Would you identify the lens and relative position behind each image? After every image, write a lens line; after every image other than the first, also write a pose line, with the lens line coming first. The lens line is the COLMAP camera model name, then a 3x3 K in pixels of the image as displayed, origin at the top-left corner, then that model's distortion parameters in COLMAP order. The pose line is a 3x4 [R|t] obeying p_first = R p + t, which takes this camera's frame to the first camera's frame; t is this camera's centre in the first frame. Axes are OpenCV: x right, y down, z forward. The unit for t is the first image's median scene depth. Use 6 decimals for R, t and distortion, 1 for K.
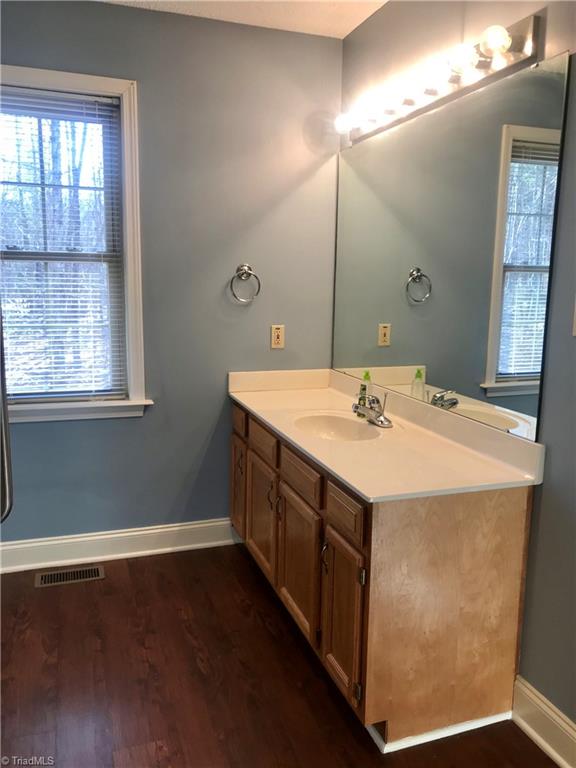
lens RADIAL K [[647.3, 0, 288.0], [0, 647.3, 384.0], [0, 0, 1]] dist [0.054426, 0.000062]
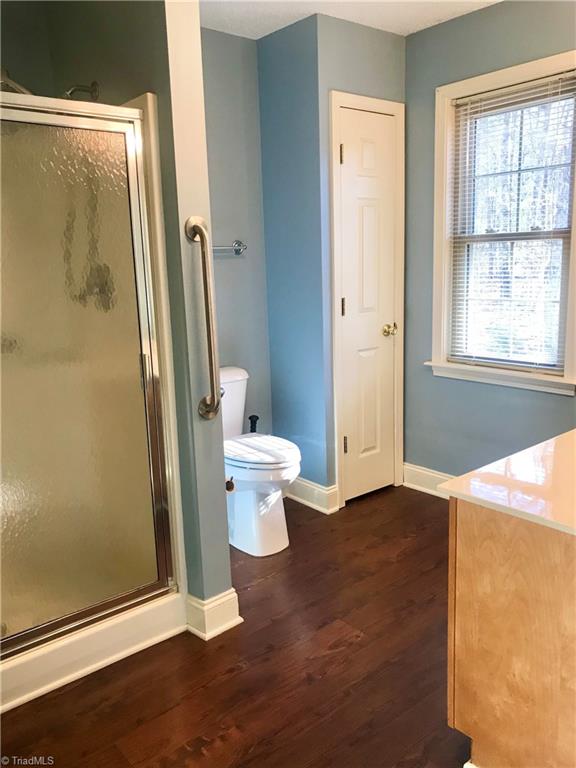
lens RADIAL K [[647.3, 0, 288.0], [0, 647.3, 384.0], [0, 0, 1]] dist [0.054426, 0.000062]
pose [[0.344721, 0.153172, -0.926124, 0.549015], [-0.117766, 0.985859, 0.119217, -0.036066], [0.931289, 0.067969, 0.357885, 0.263680]]
